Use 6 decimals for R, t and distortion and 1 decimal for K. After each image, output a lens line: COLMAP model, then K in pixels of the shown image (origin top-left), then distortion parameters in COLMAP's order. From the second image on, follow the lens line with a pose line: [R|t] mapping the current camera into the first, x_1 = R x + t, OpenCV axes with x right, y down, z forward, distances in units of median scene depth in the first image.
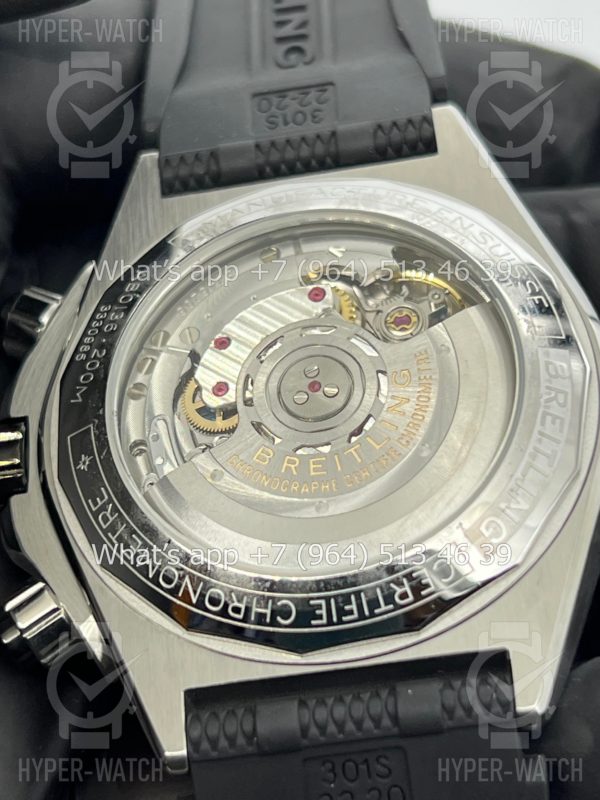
lens RADIAL K [[1895.6, 0, 303.1], [0, 1895.6, 396.0], [0, 0, 1]] dist [0.192746, 0.000000]
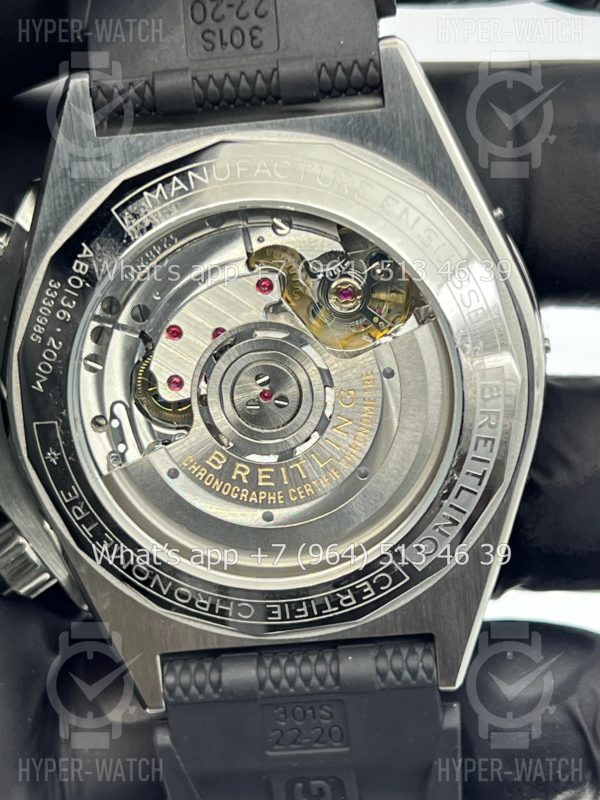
lens RADIAL K [[1895.6, 0, 298.9], [0, 1895.6, 399.5], [0, 0, 1]] dist [0.192746, 0.000000]
pose [[0.996157, -0.038982, 0.078437, -0.060489], [-0.019771, 0.772322, 0.634923, -0.697588], [-0.085330, -0.634034, 0.768583, 0.178980]]
